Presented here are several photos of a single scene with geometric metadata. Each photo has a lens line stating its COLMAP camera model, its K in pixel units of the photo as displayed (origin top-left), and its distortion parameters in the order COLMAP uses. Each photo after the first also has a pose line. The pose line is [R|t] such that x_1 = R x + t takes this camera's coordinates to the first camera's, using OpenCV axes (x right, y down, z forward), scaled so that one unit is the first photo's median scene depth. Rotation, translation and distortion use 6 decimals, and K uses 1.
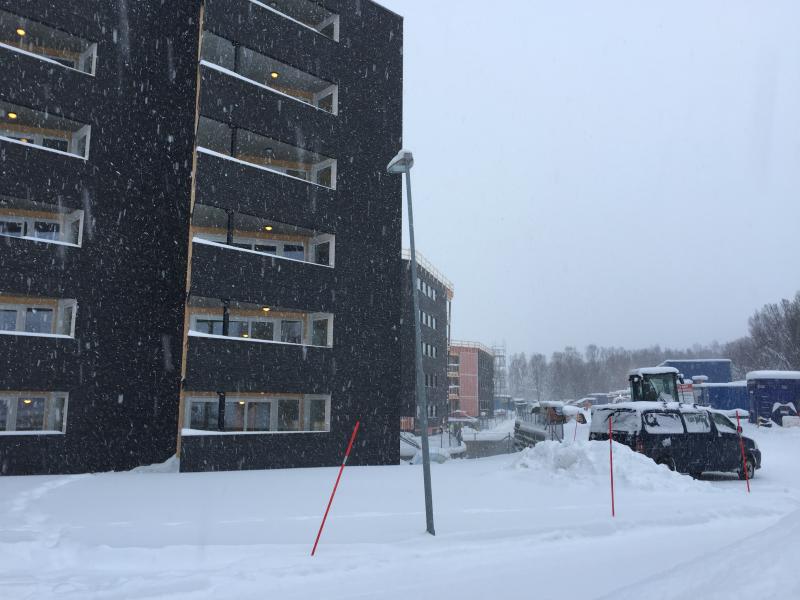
lens RADIAL K [[697.5, 0, 399.9], [0, 697.5, 302.8], [0, 0, 1]] dist [0.009312, -0.000387]
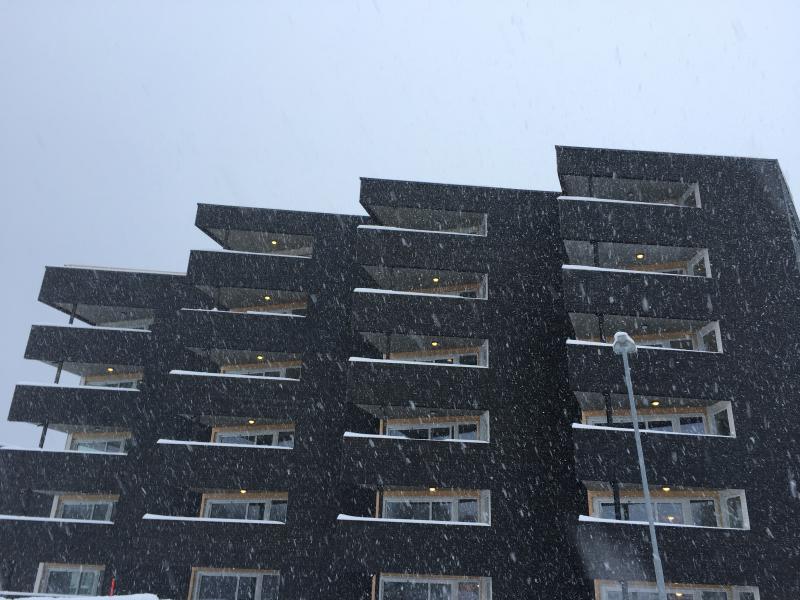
lens RADIAL K [[660.3, 0, 402.2], [0, 660.3, 315.6], [0, 0, 1]] dist [0.030973, -0.021402]
pose [[0.767809, -0.219890, -0.601763, 0.129793], [0.060915, 0.960058, -0.273091, 0.007754], [0.637777, 0.173025, 0.750535, 0.047804]]
